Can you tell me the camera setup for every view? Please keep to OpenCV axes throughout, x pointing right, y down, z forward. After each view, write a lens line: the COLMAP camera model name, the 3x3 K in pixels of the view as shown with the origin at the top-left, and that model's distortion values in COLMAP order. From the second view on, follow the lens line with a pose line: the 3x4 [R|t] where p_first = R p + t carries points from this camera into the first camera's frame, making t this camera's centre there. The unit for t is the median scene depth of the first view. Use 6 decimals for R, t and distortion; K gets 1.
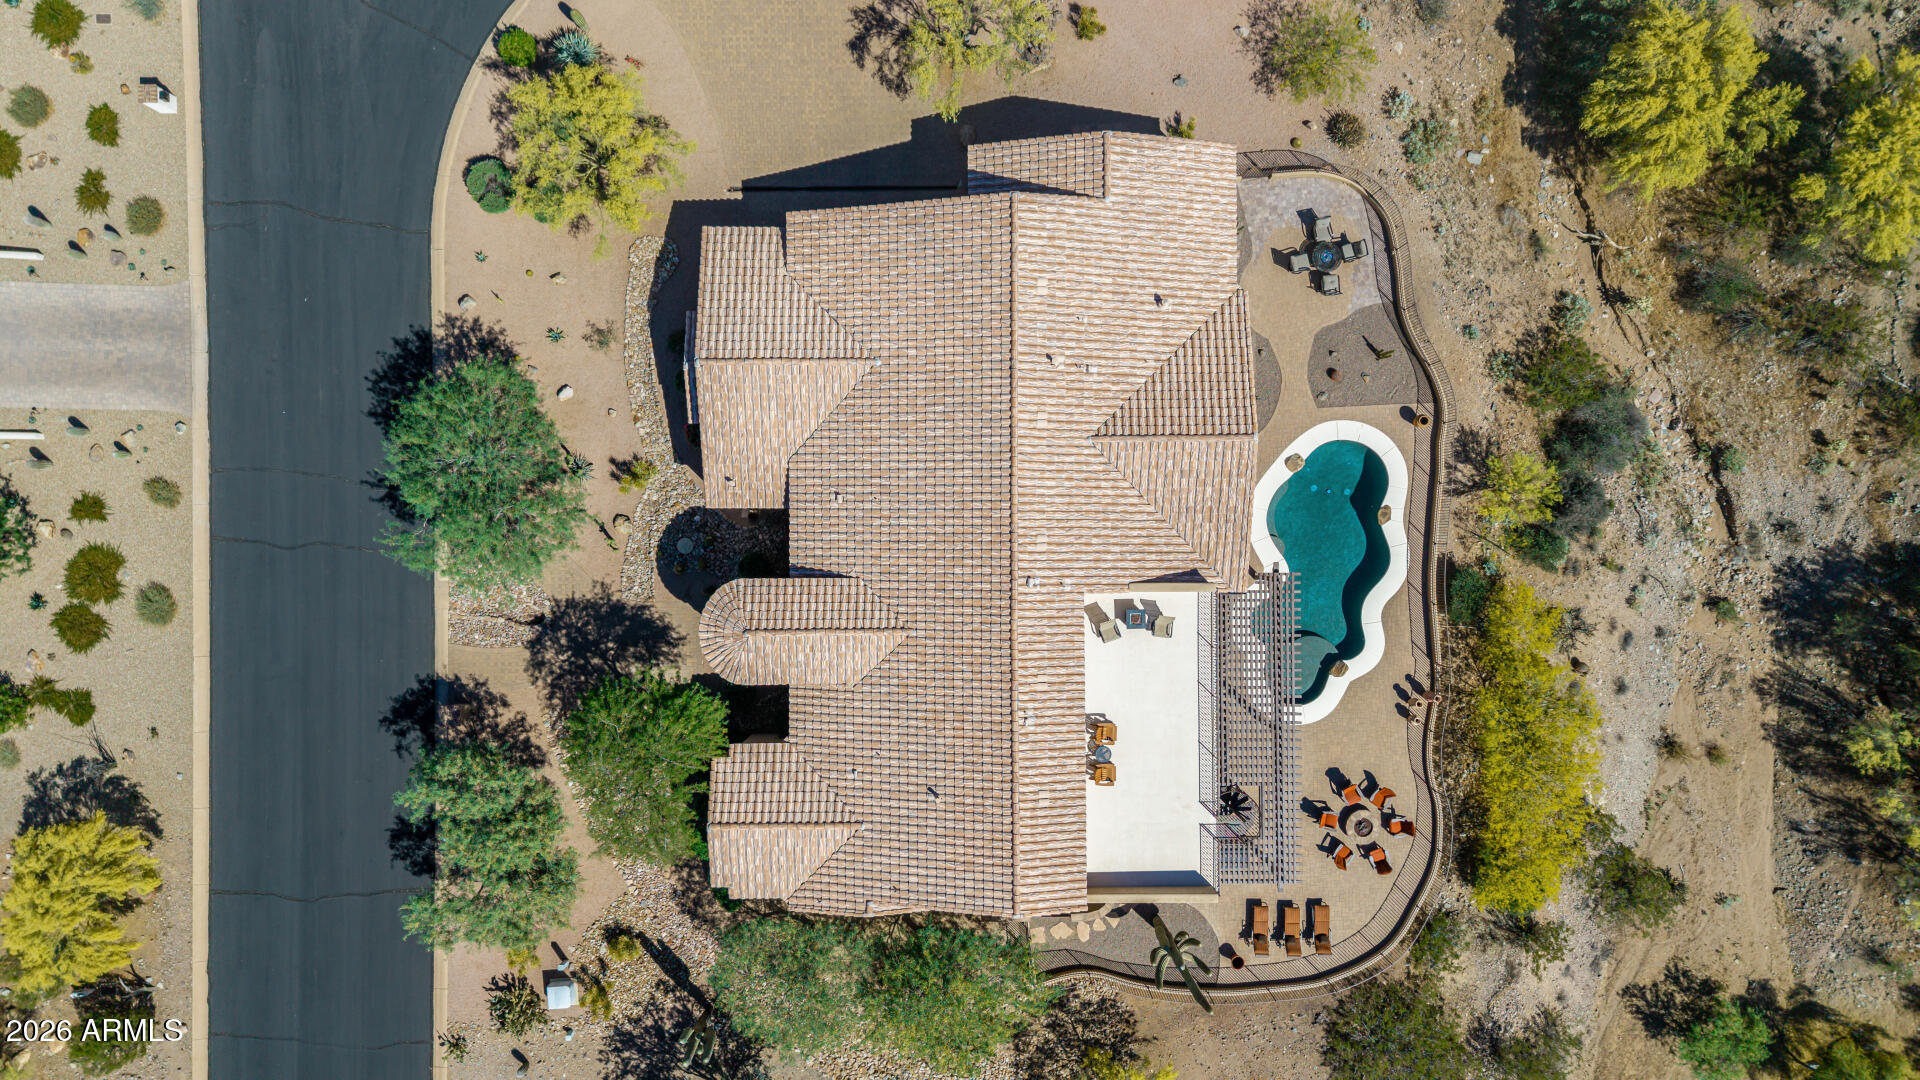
lens RADIAL K [[1283.7, 0, 960.0], [0, 1283.7, 540.0], [0, 0, 1]] dist [0.028090, -0.026865]
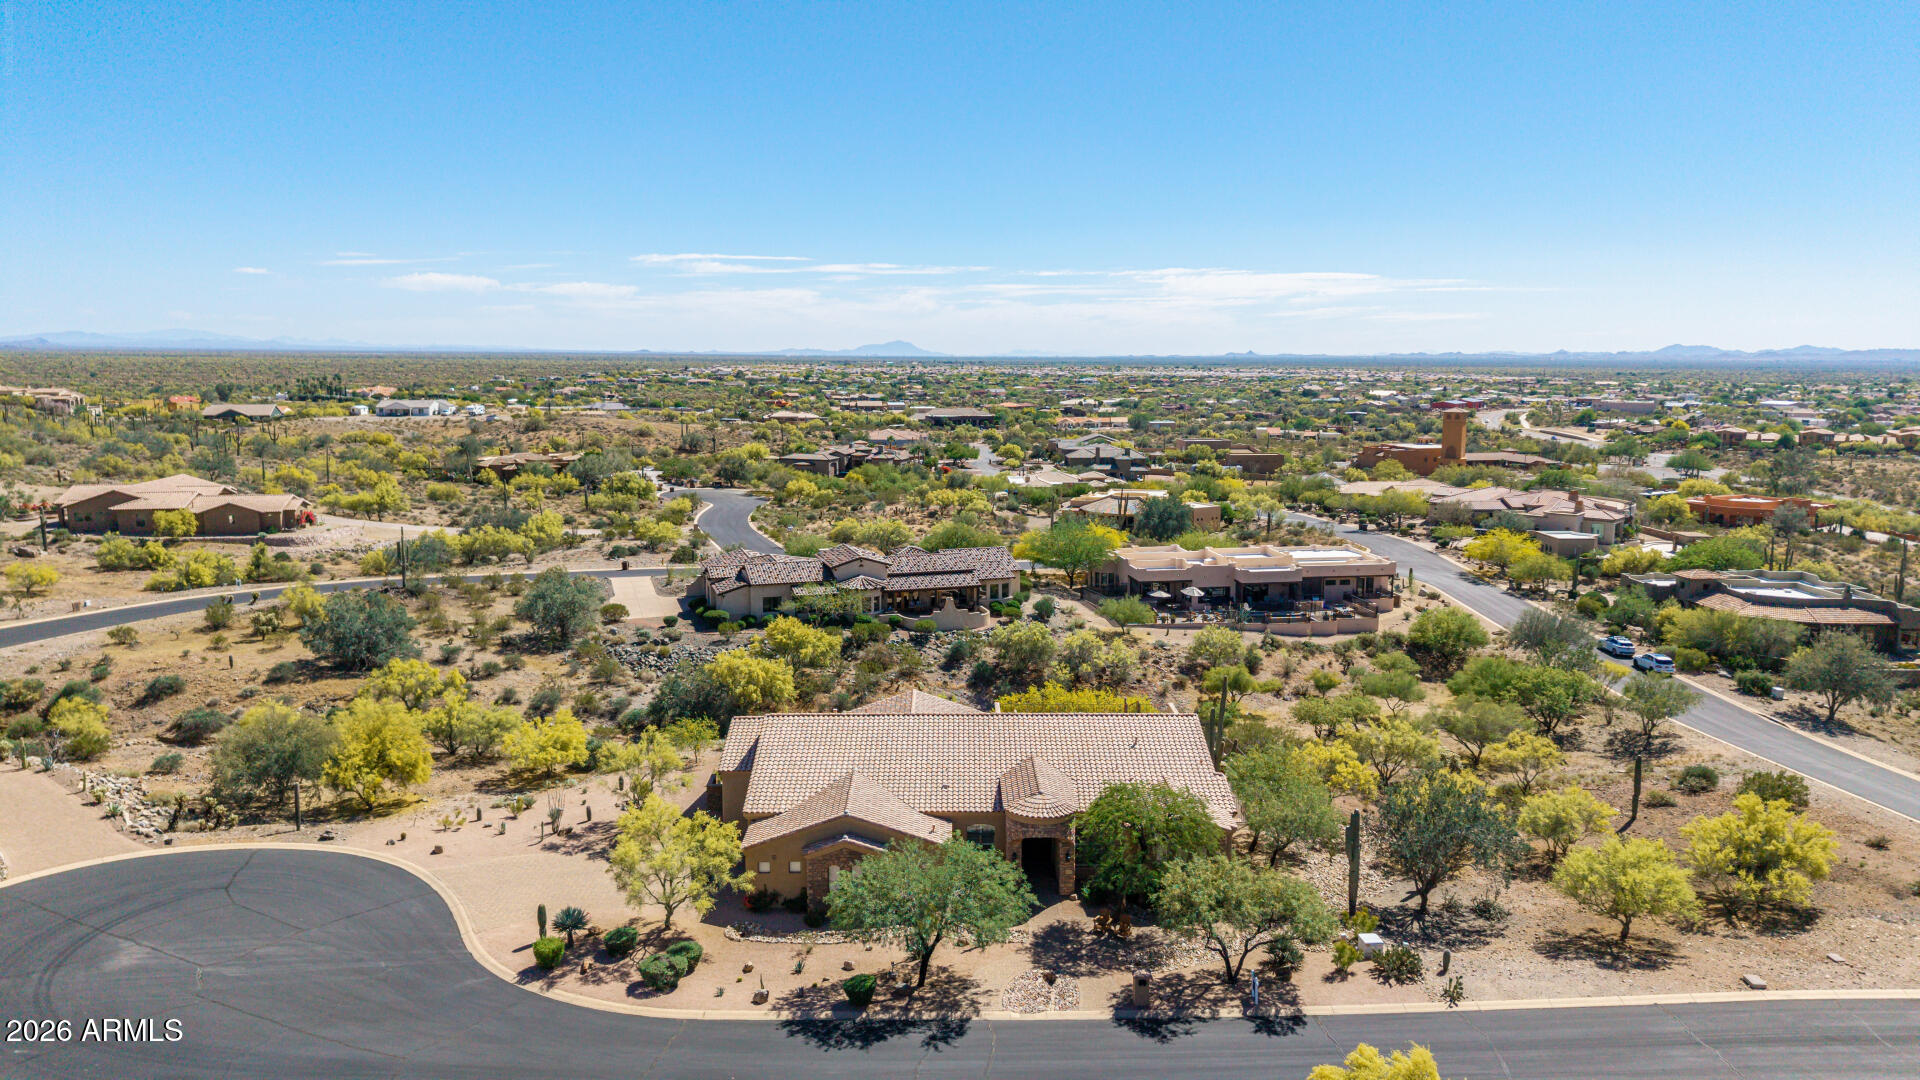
lens RADIAL K [[1283.7, 0, 960.0], [0, 1283.7, 540.0], [0, 0, 1]] dist [0.028090, -0.026865]
pose [[-0.008457, -0.151034, 0.988492, -1.383409], [0.999918, 0.008248, 0.009815, -0.032668], [-0.009636, 0.988494, 0.150952, 0.458932]]
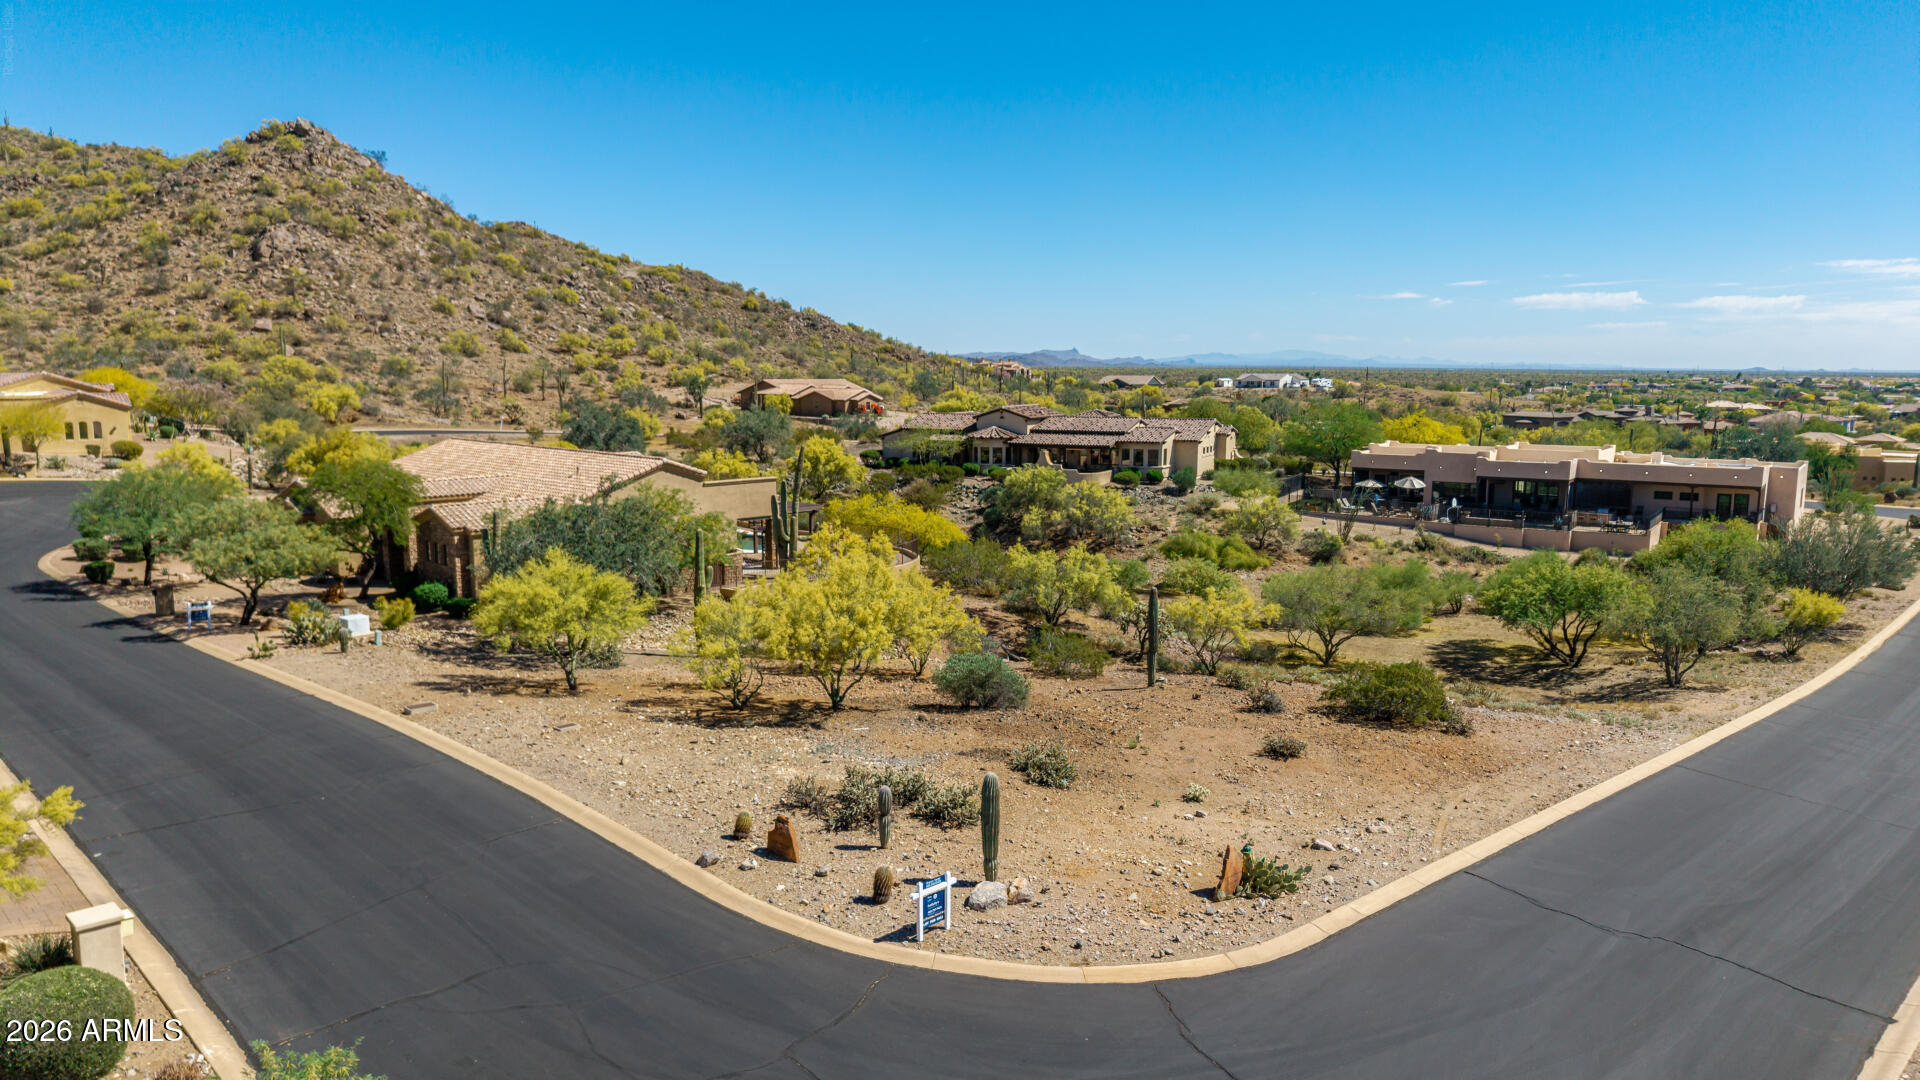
lens RADIAL K [[1288.5, 0, 960.0], [0, 1288.5, 540.0], [0, 0, 1]] dist [0.020357, -0.018841]
pose [[0.705293, -0.096872, 0.702266, -0.682077], [0.708889, 0.104979, -0.697464, 1.401389], [-0.006158, 0.989745, 0.142712, 0.768704]]
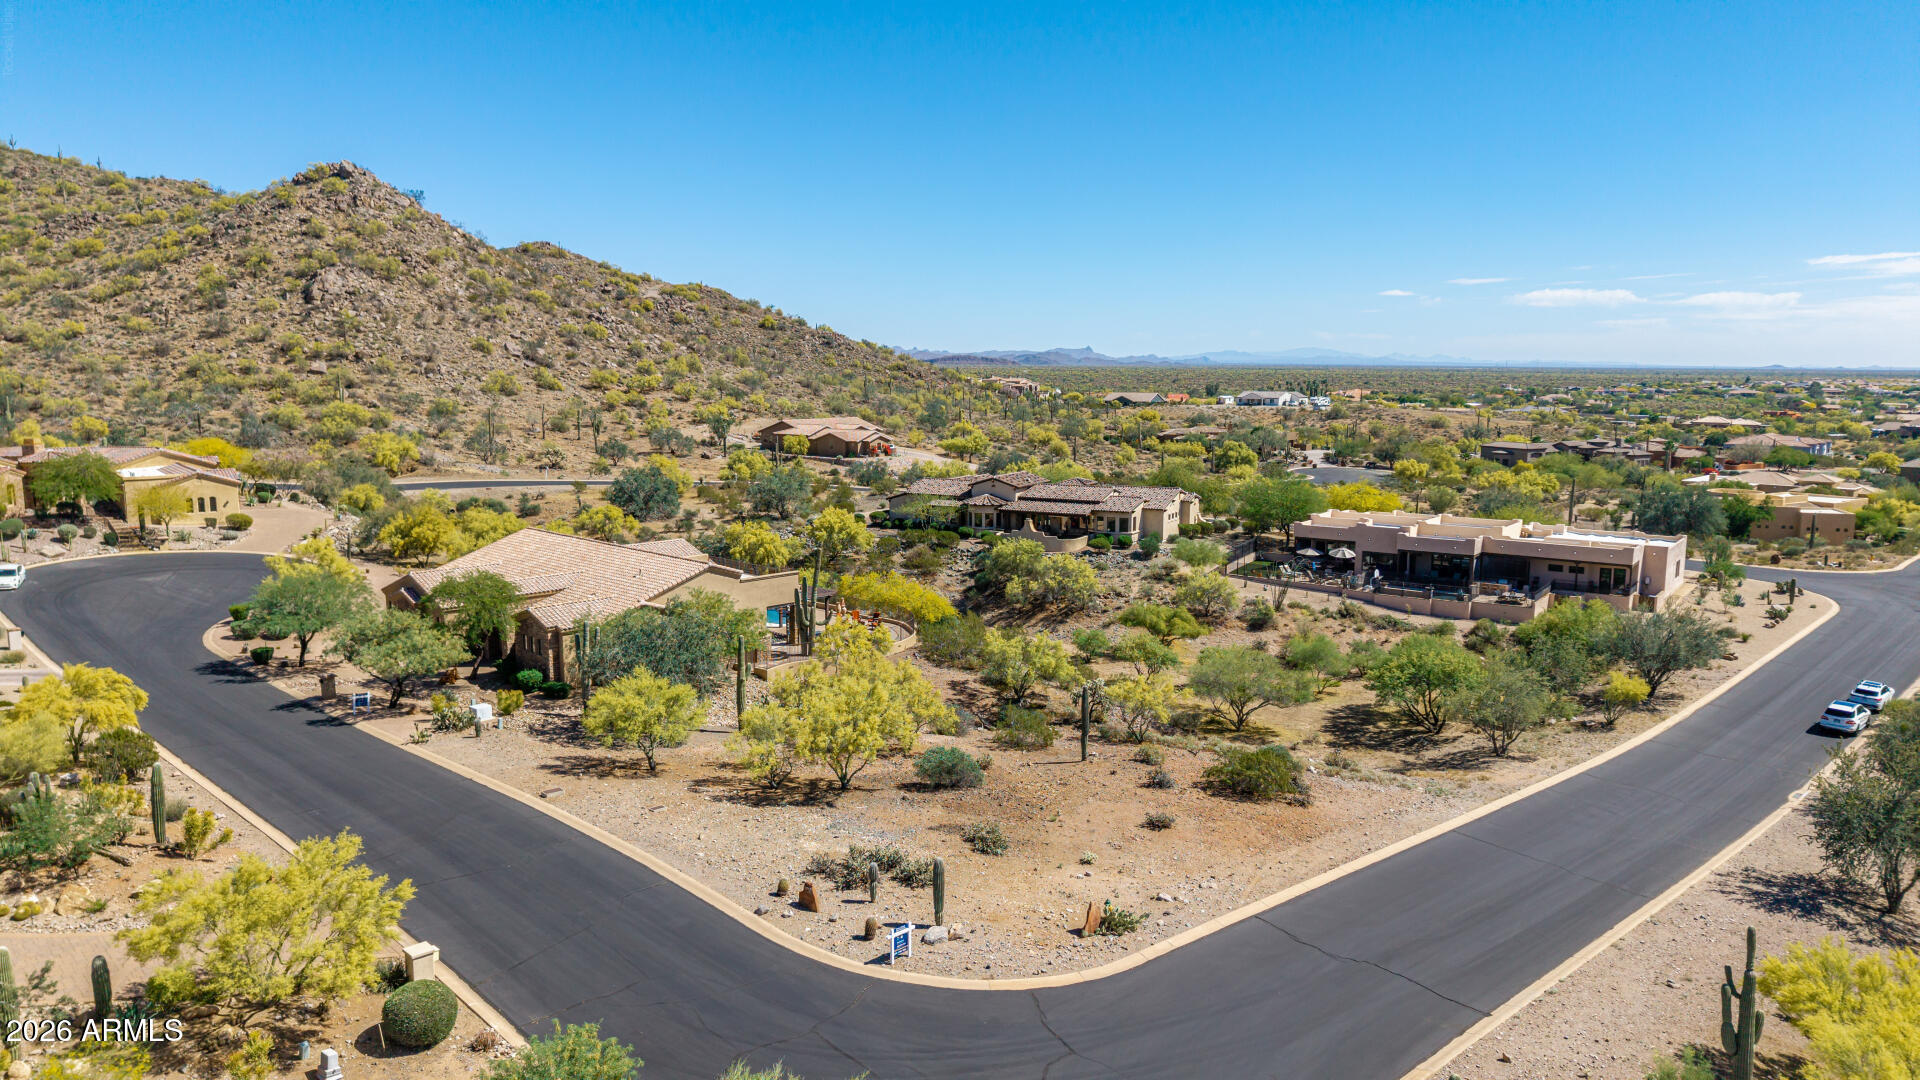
lens RADIAL K [[1283.7, 0, 960.0], [0, 1283.7, 540.0], [0, 0, 1]] dist [0.028090, -0.026865]
pose [[0.713061, -0.097842, 0.694241, -0.869879], [0.701082, 0.106876, -0.705025, 1.638196], [-0.005217, 0.989447, 0.144804, 0.607343]]
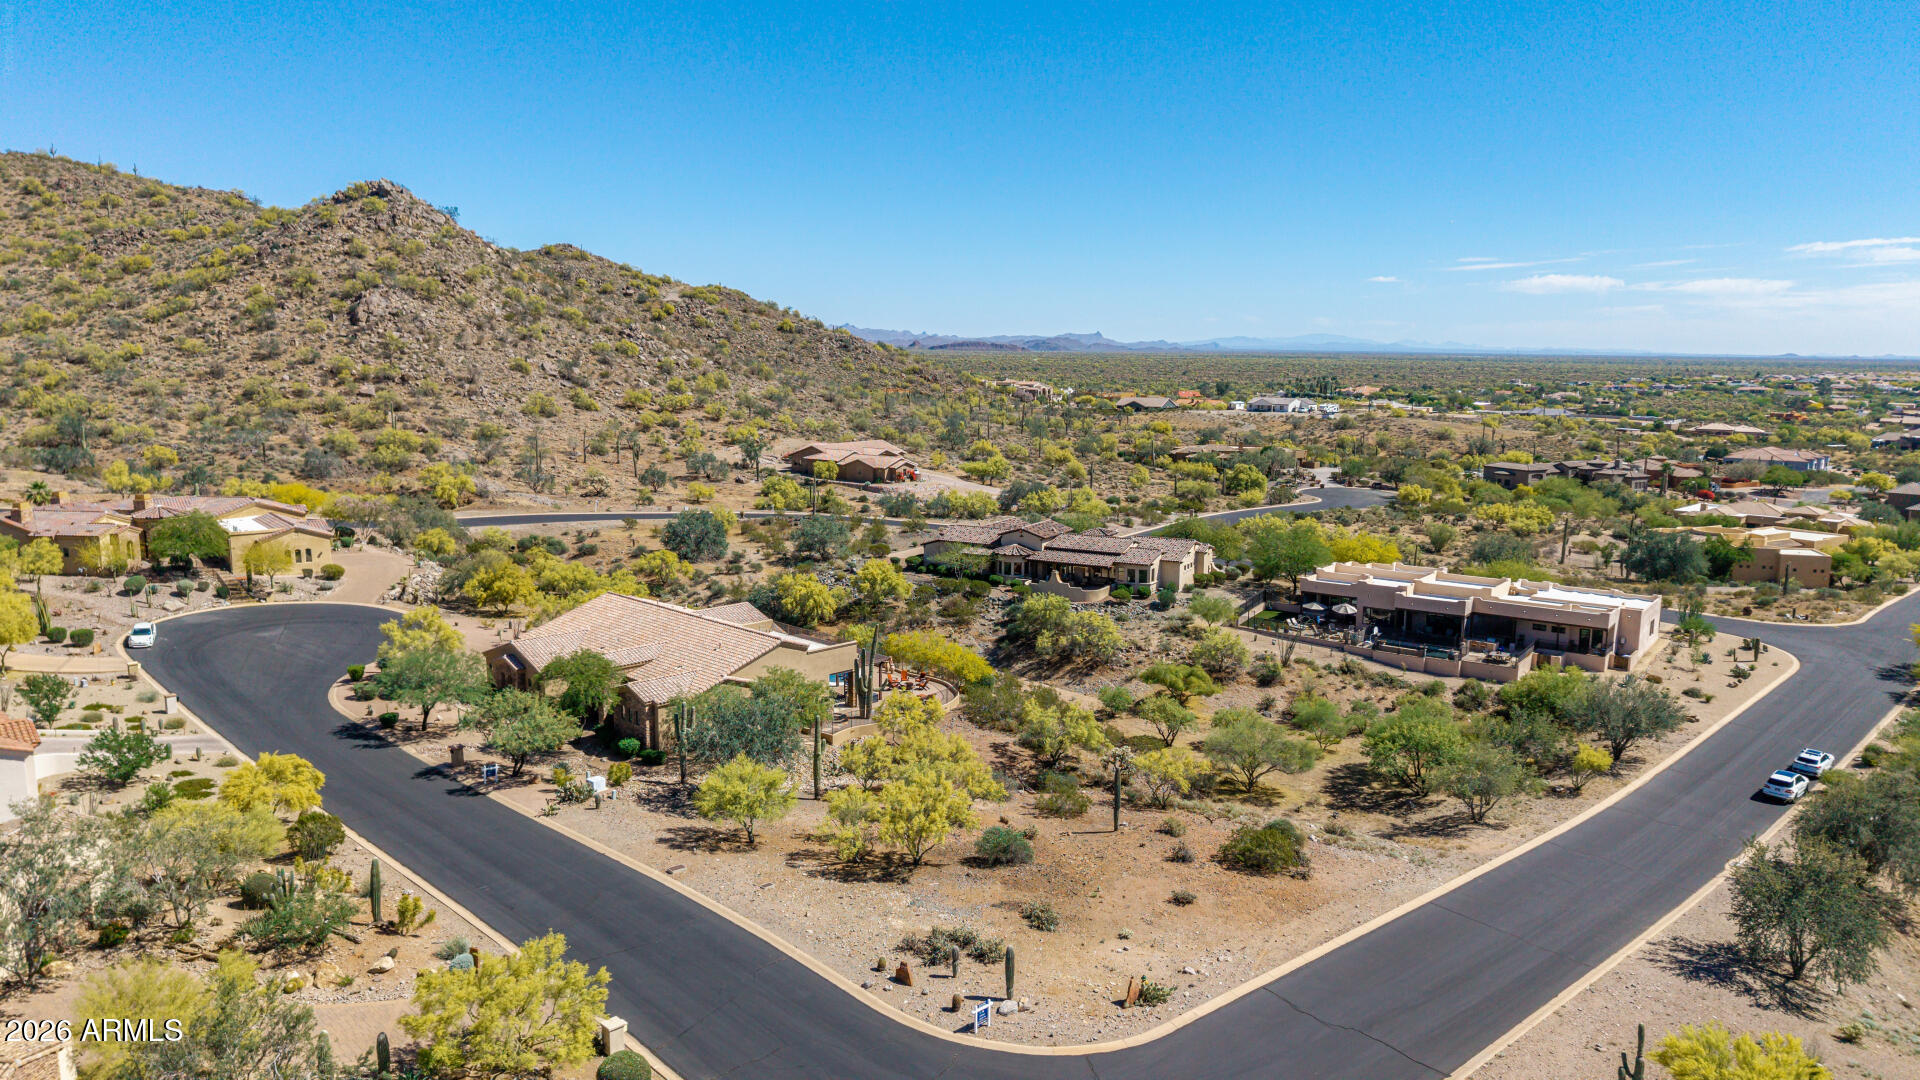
lens RADIAL K [[1283.7, 0, 960.0], [0, 1283.7, 540.0], [0, 0, 1]] dist [0.028090, -0.026865]
pose [[0.717968, -0.102223, 0.688529, -1.039466], [0.696009, 0.119103, -0.708086, 1.736703], [-0.009623, 0.987606, 0.156661, 0.440265]]
